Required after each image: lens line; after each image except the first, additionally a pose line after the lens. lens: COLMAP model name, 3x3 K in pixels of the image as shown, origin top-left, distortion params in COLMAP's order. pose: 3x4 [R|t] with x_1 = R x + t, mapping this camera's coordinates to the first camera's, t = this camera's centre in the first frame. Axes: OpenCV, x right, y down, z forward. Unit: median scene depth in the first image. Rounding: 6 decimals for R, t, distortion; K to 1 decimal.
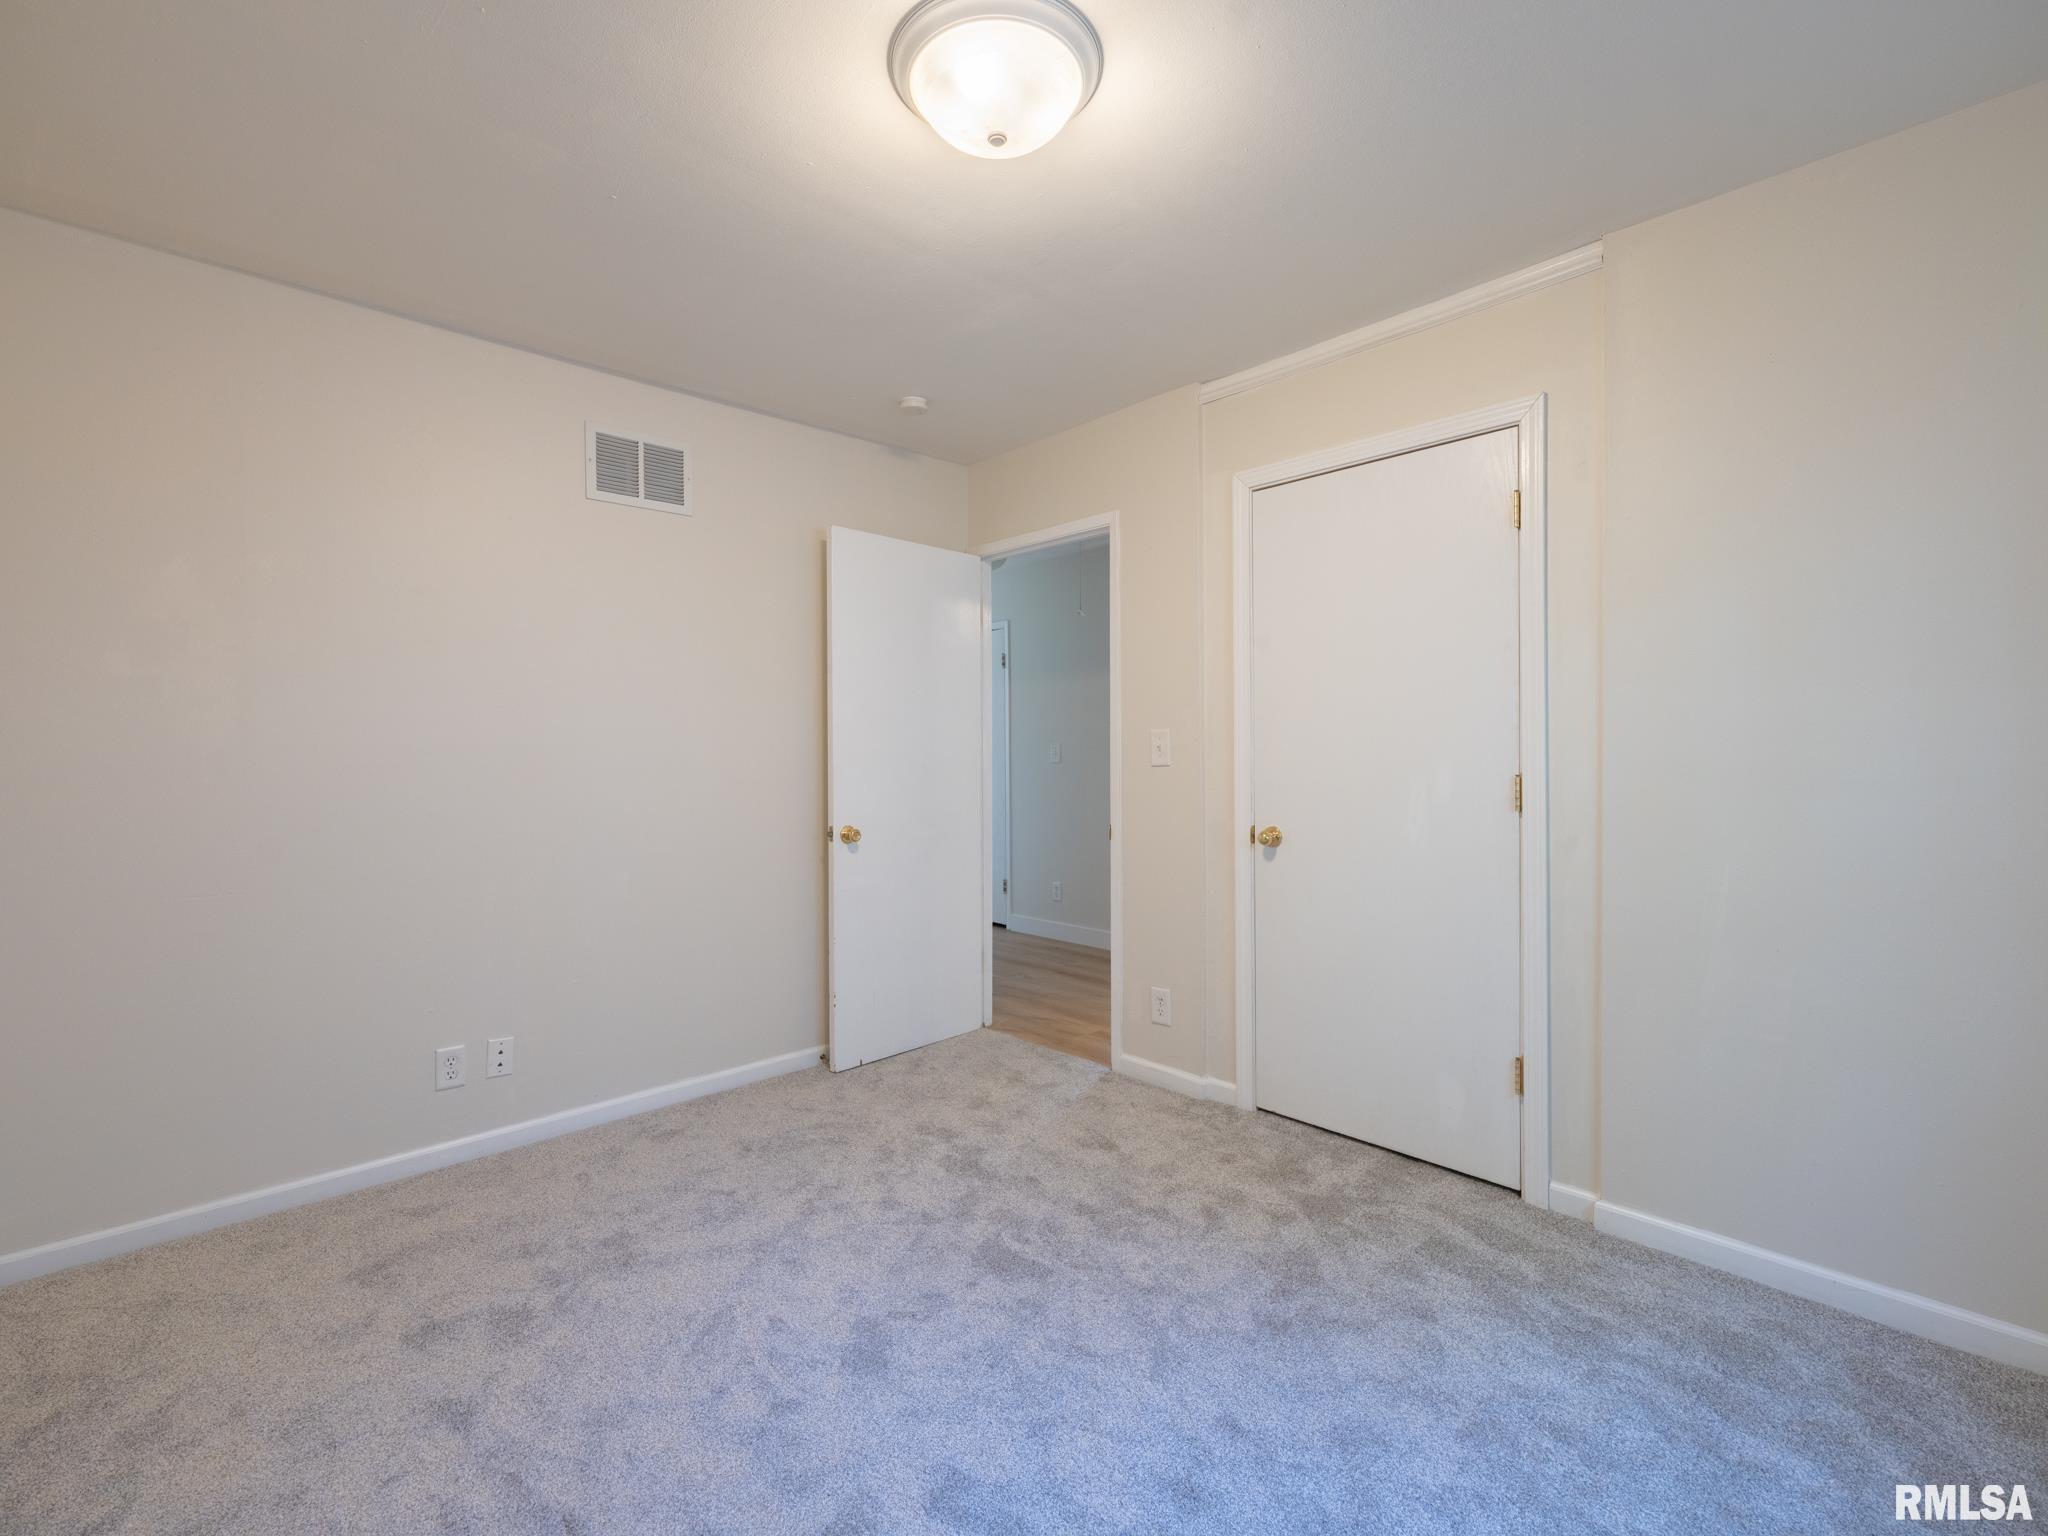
lens RADIAL K [[927.4, 0, 1021.6], [0, 927.4, 760.7], [0, 0, 1]] dist [-0.001002, -0.000013]
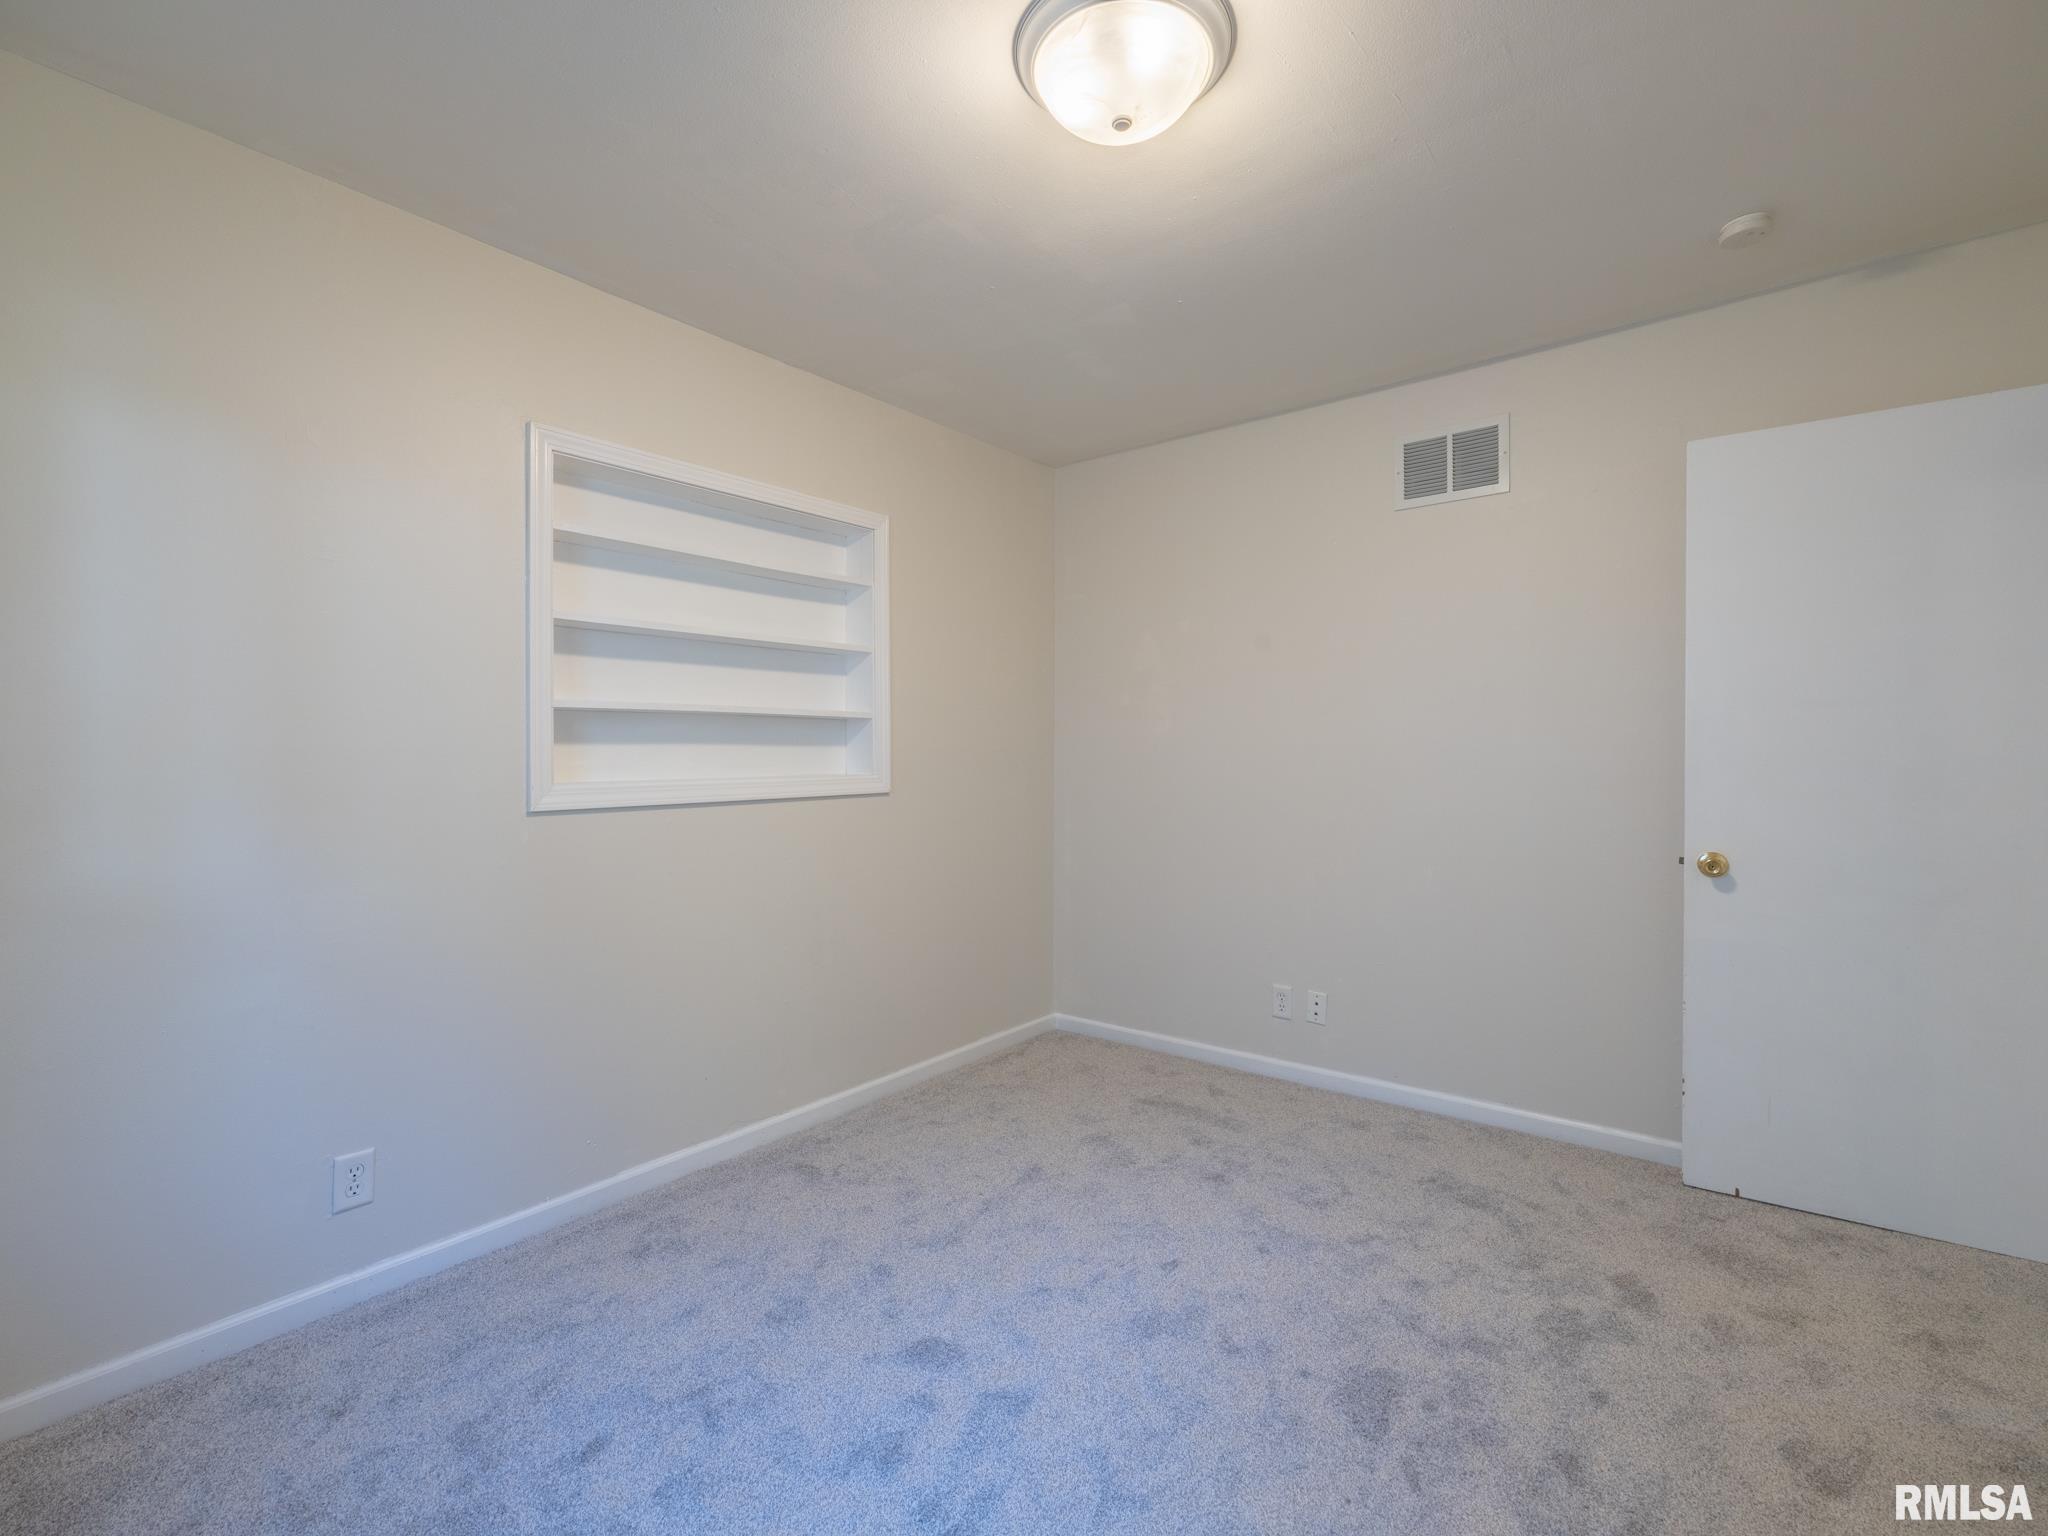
lens RADIAL K [[927.4, 0, 1021.6], [0, 927.4, 760.7], [0, 0, 1]] dist [-0.001002, -0.000013]
pose [[0.132991, 0.011044, -0.991056, 0.521657], [-0.006165, 0.999928, 0.010316, -0.005858], [0.991098, 0.004738, 0.133049, 0.432893]]
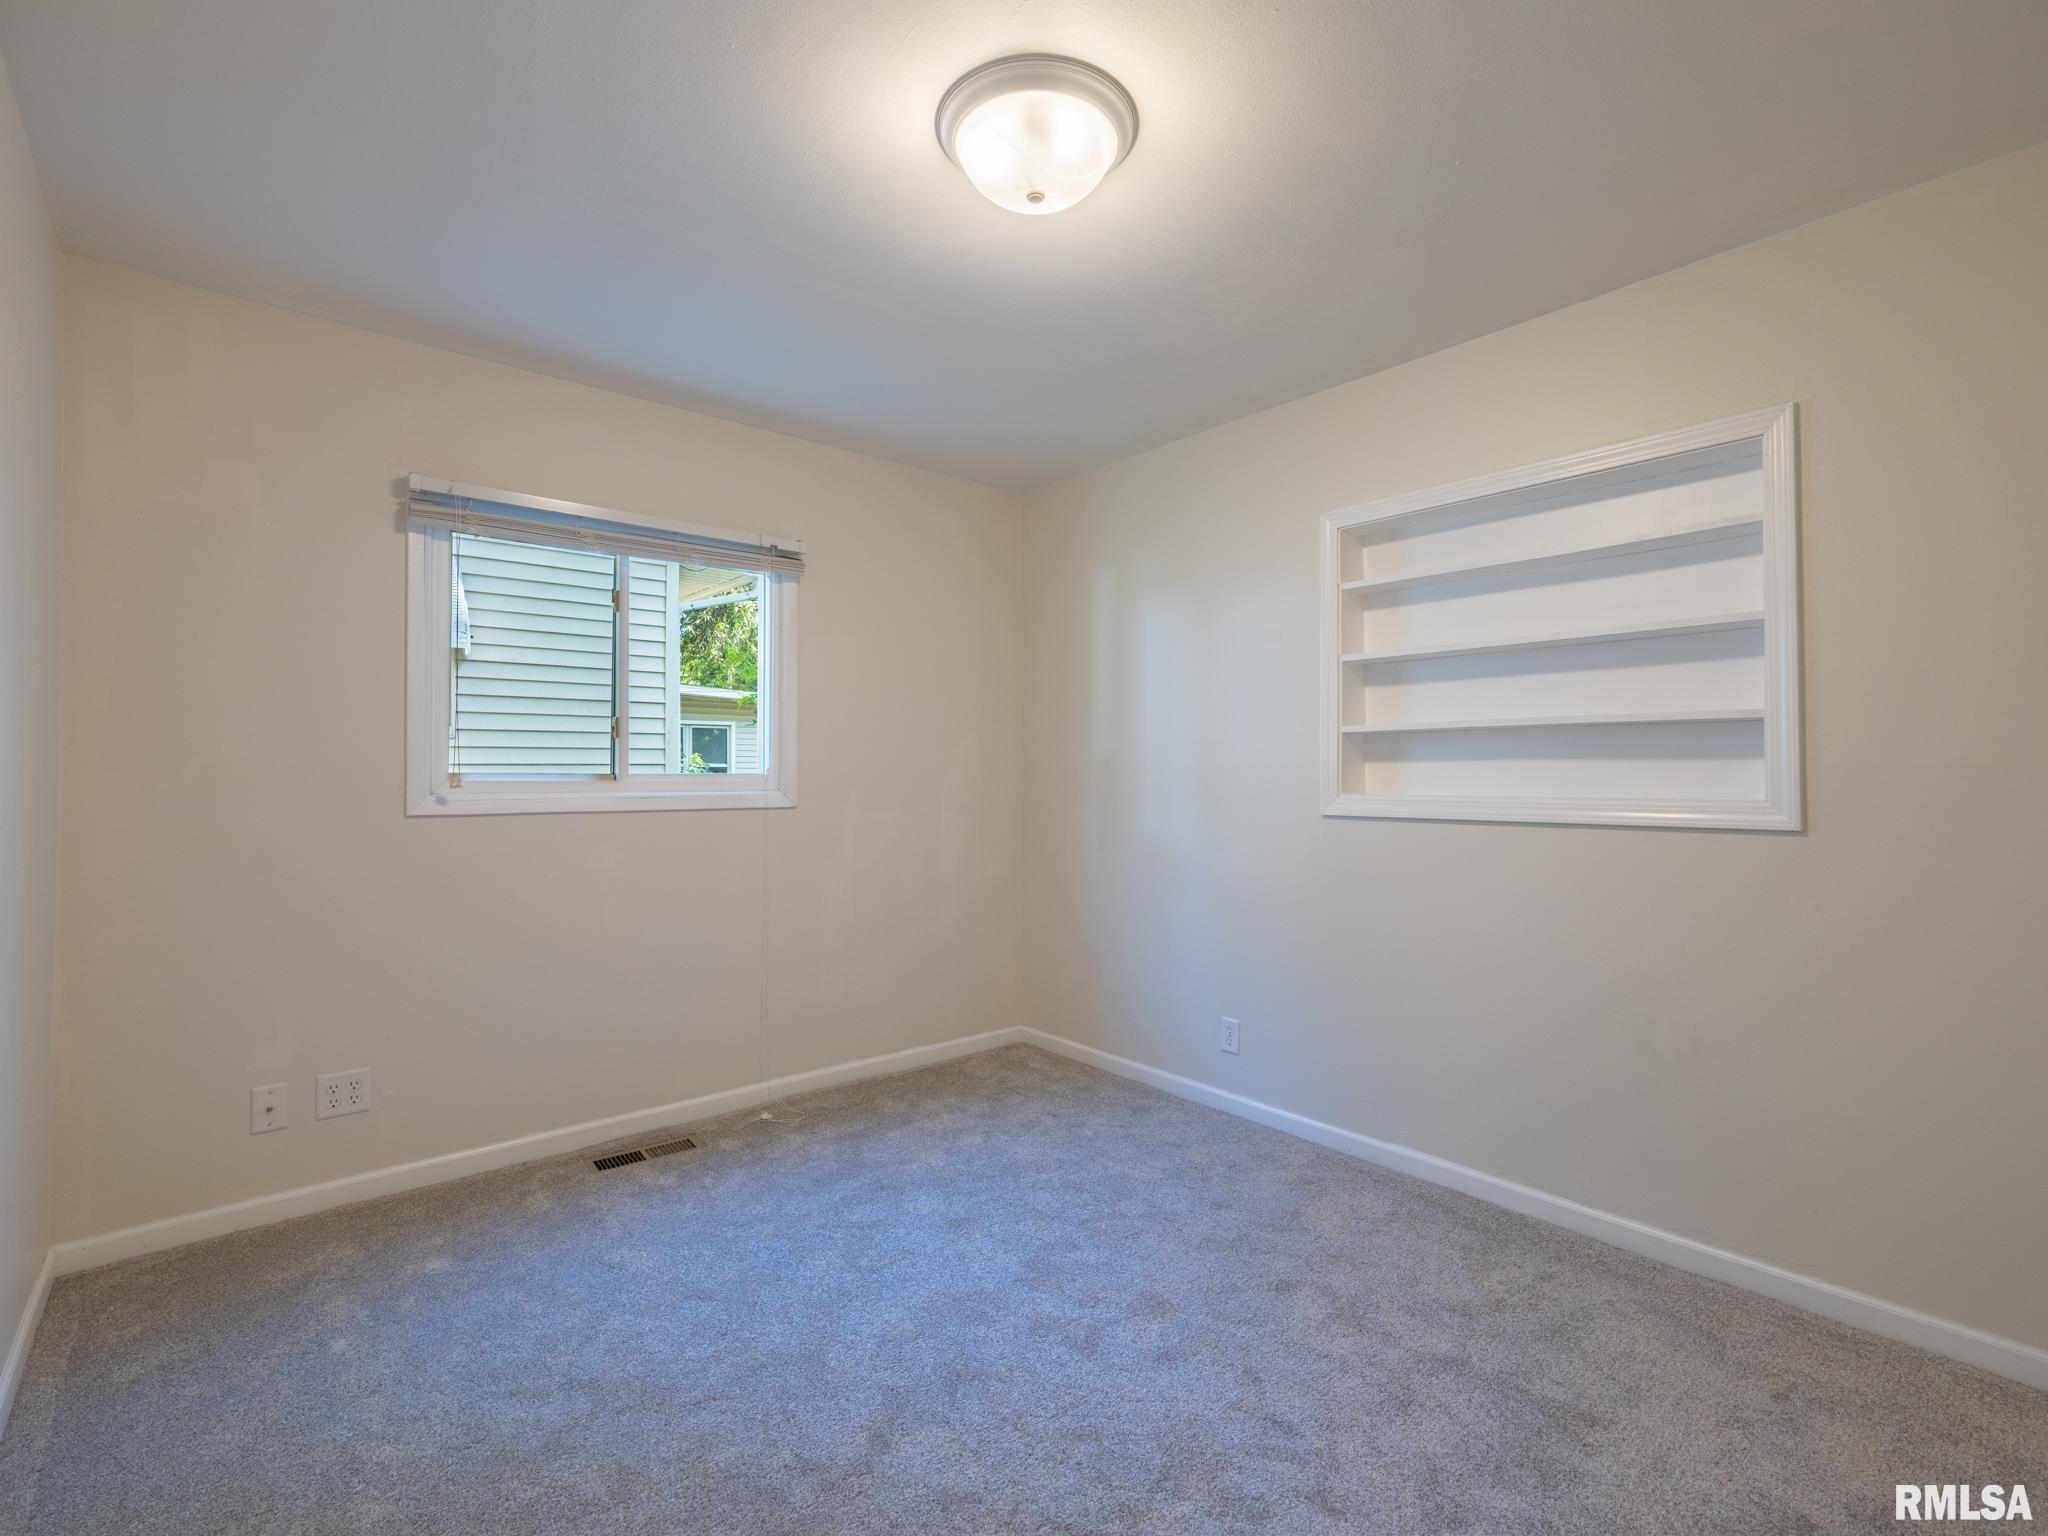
lens RADIAL K [[927.4, 0, 1021.6], [0, 927.4, 760.7], [0, 0, 1]] dist [-0.001002, -0.000013]
pose [[-0.998913, 0.004031, 0.046431, -0.026157], [0.003820, 0.999982, -0.004642, -0.007748], [-0.046449, -0.004460, -0.998911, 1.152210]]
